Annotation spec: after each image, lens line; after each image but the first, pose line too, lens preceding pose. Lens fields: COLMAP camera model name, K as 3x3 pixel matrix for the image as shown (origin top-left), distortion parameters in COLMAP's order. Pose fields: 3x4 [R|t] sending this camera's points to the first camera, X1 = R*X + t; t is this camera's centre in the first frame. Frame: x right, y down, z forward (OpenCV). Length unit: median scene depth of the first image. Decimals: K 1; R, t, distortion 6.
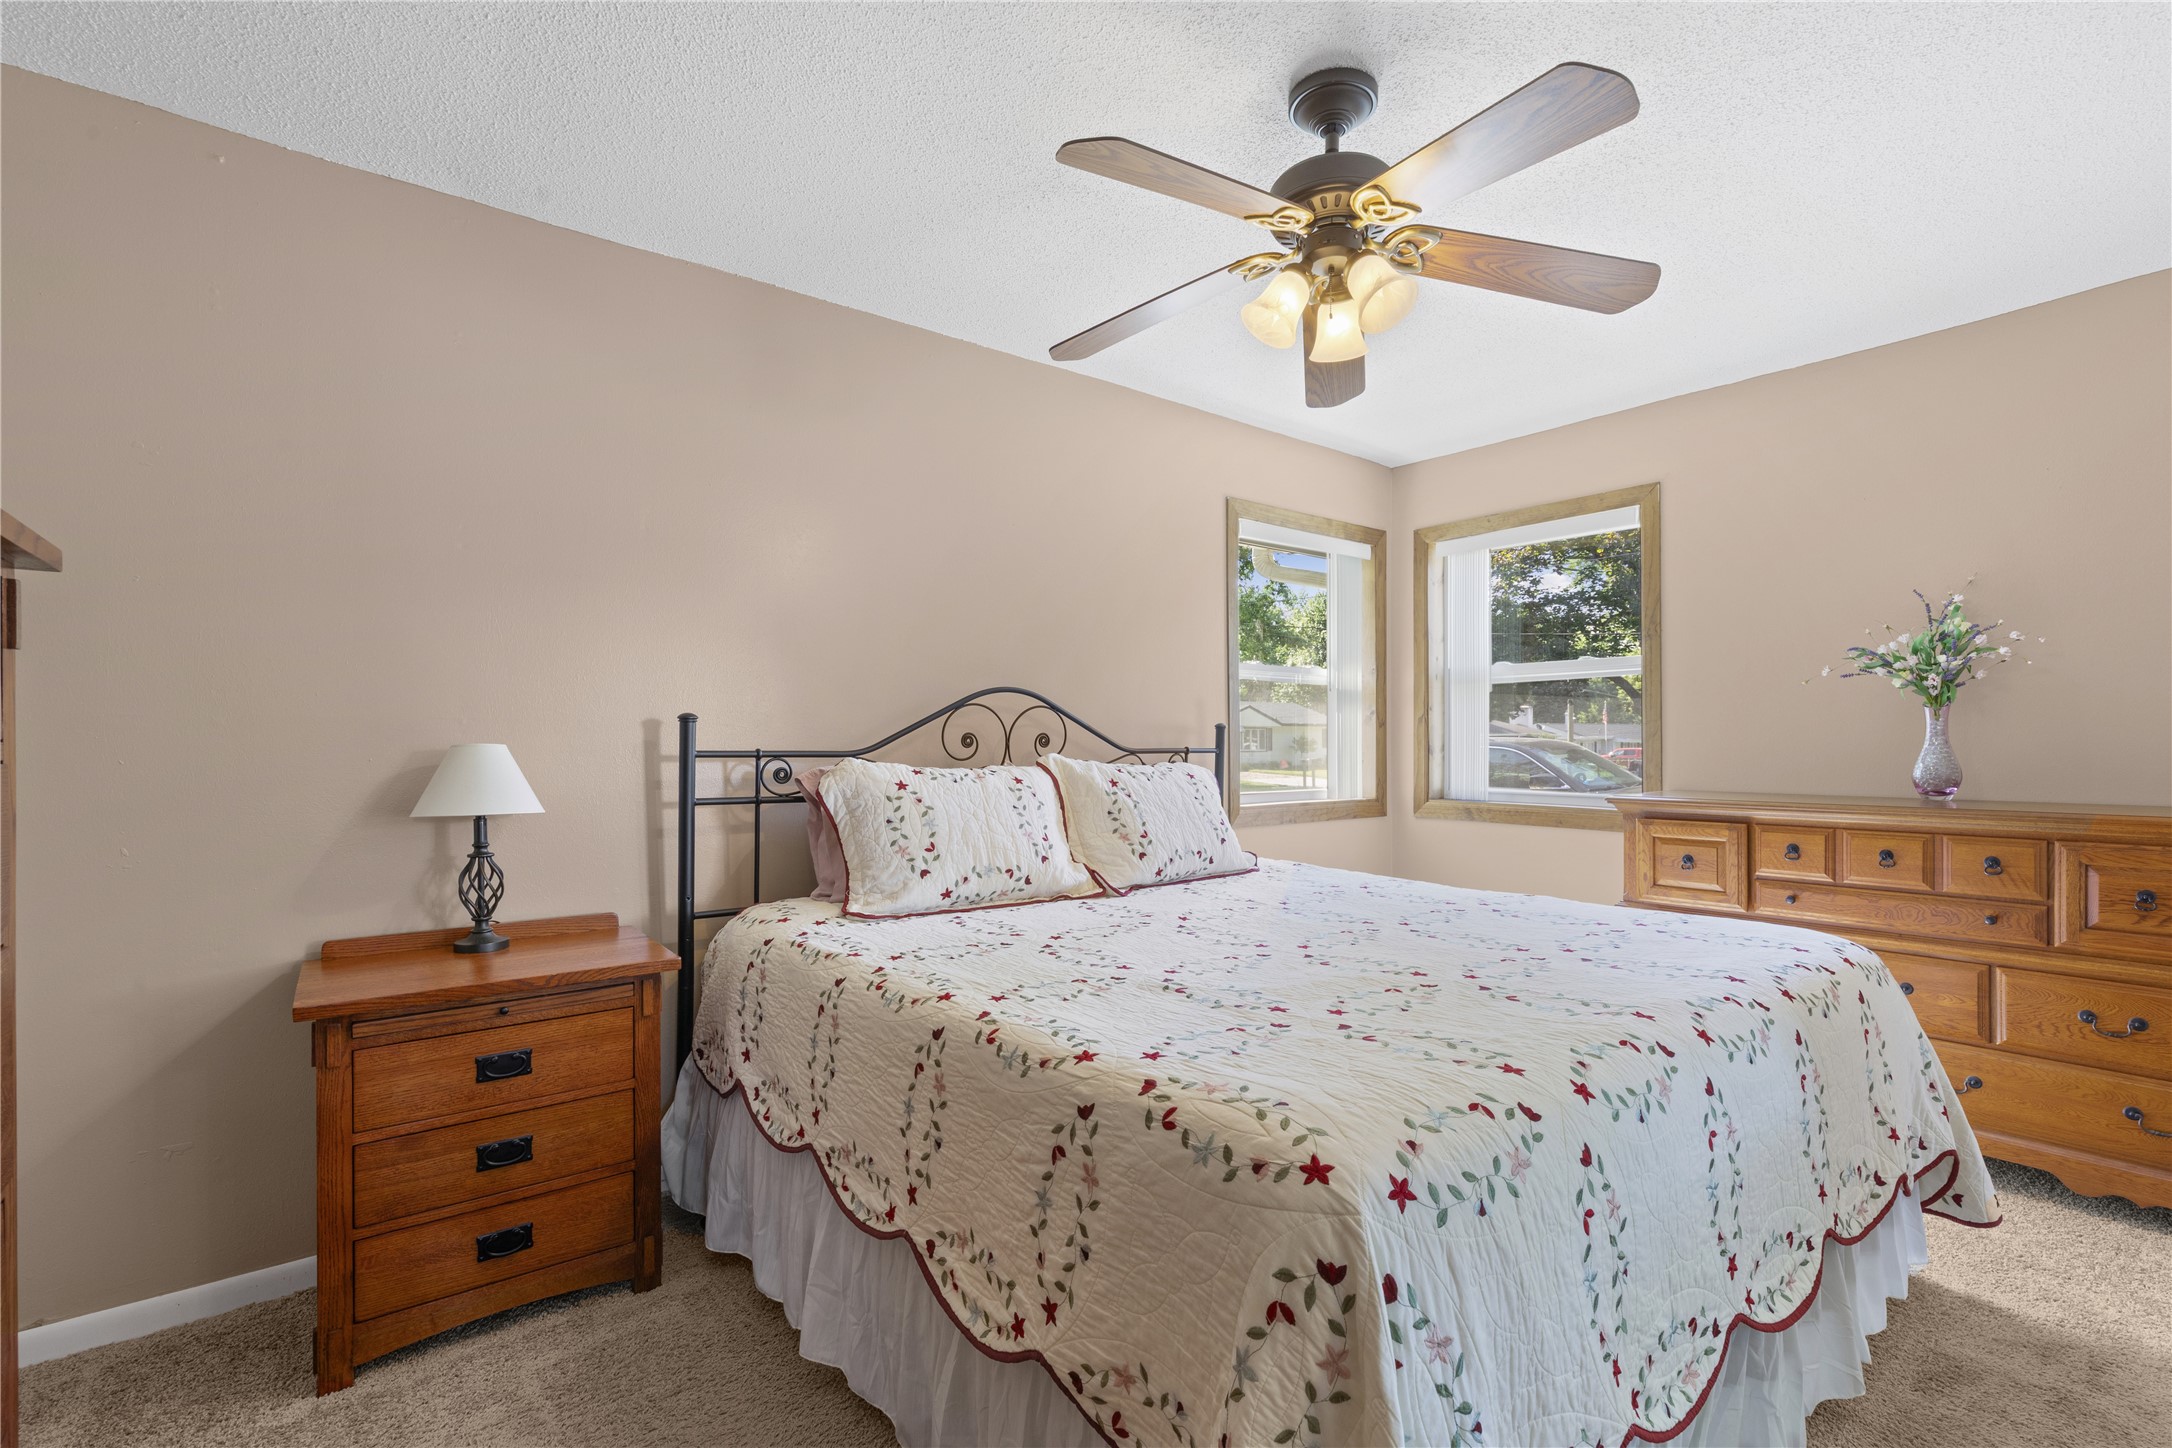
lens RADIAL K [[971.6, 0, 1104.5], [0, 971.6, 737.0], [0, 0, 1]] dist [0.006608, -0.001854]
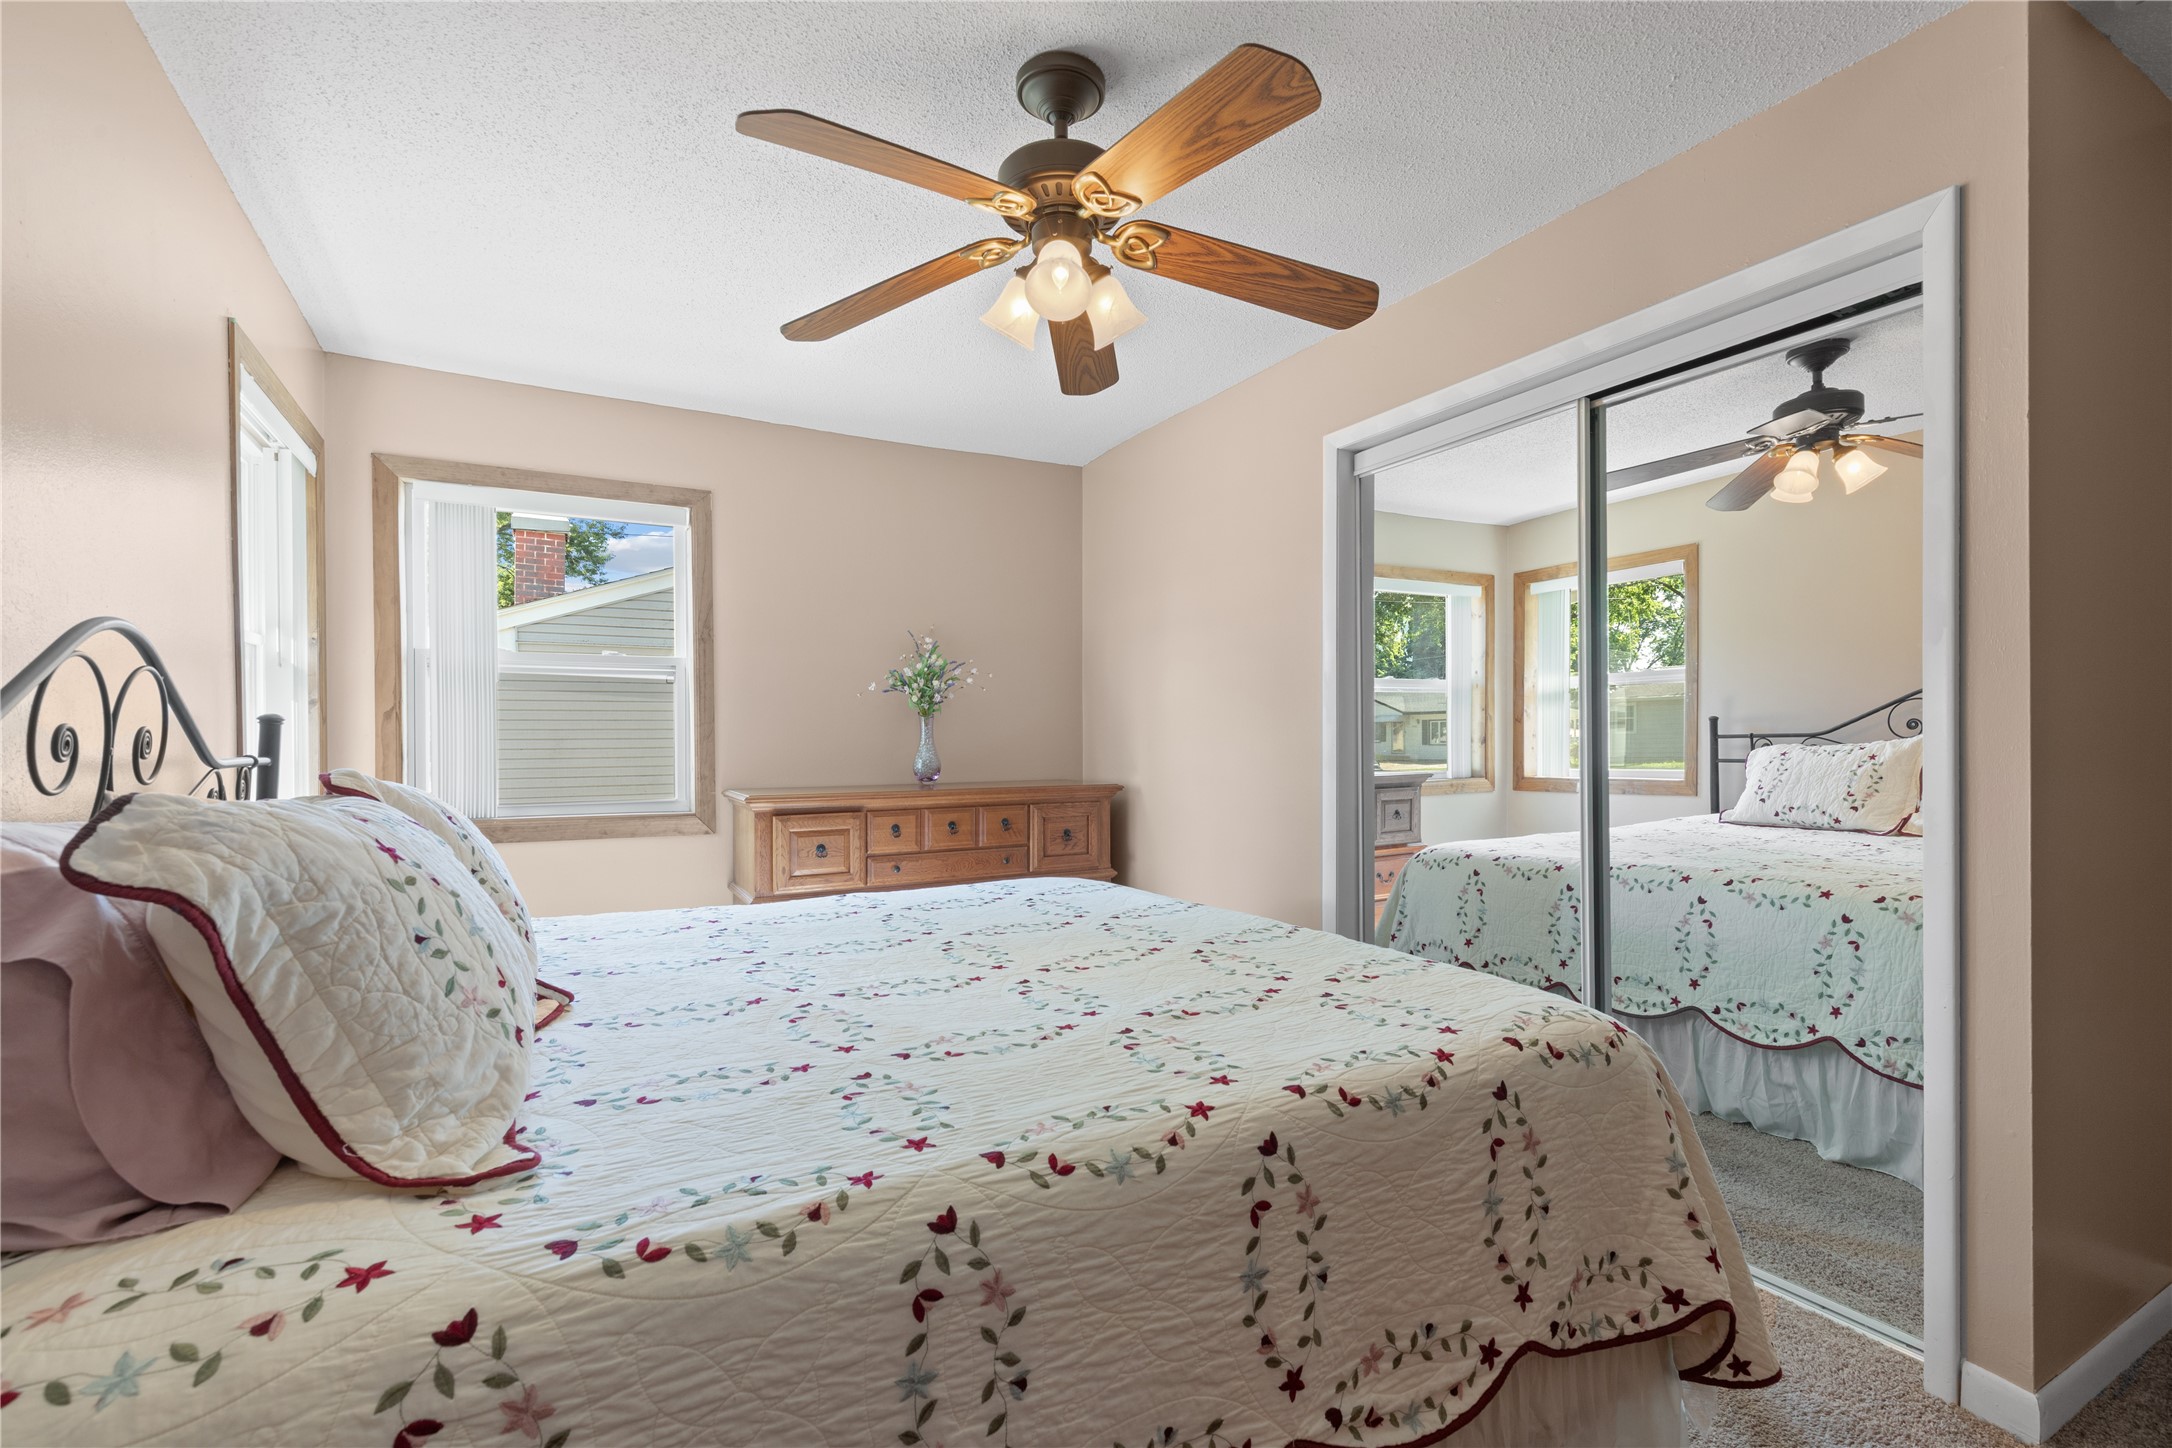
lens RADIAL K [[971.6, 0, 1104.3], [0, 971.6, 734.7], [0, 0, 1]] dist [0.006608, -0.001854]
pose [[0.160541, 0.005970, 0.987011, -0.594331], [-0.000872, 0.999982, -0.005907, 0.002381], [-0.987029, 0.000088, 0.160544, 0.659431]]
